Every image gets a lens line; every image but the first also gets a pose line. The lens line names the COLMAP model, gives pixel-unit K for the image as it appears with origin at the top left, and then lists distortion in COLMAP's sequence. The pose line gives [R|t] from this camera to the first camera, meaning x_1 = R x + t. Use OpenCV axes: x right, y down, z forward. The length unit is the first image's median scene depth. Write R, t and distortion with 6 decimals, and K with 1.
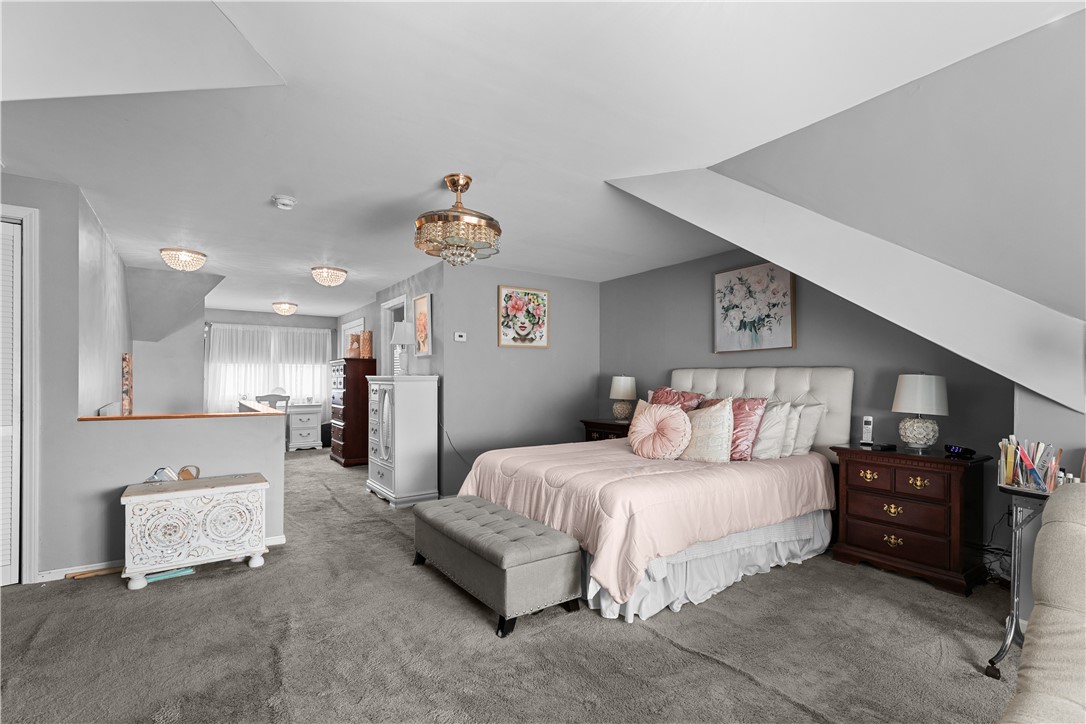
lens RADIAL K [[500.3, 0, 546.1], [0, 500.3, 370.9], [0, 0, 1]] dist [0.002421, 0.000147]
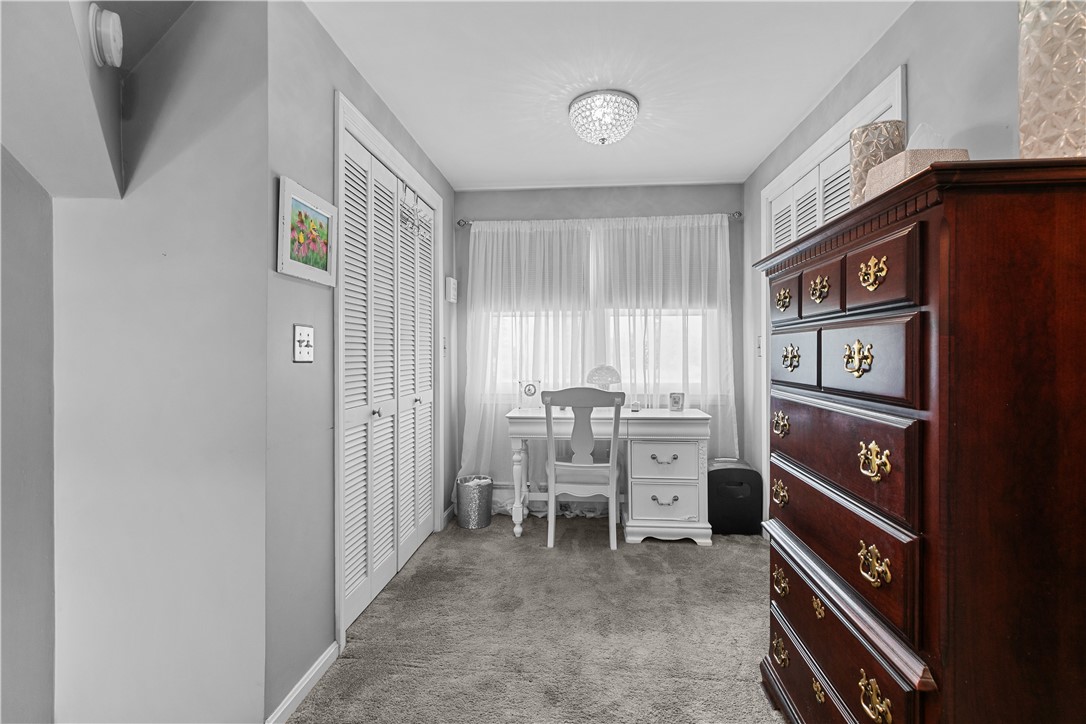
lens RADIAL K [[500.3, 0, 545.6], [0, 500.3, 355.2], [0, 0, 1]] dist [0.002421, 0.000147]
pose [[0.763844, 0.000507, -0.645401, -0.313632], [0.014568, 0.999731, 0.018028, 0.015602], [0.645237, -0.023173, 0.763631, 0.667734]]
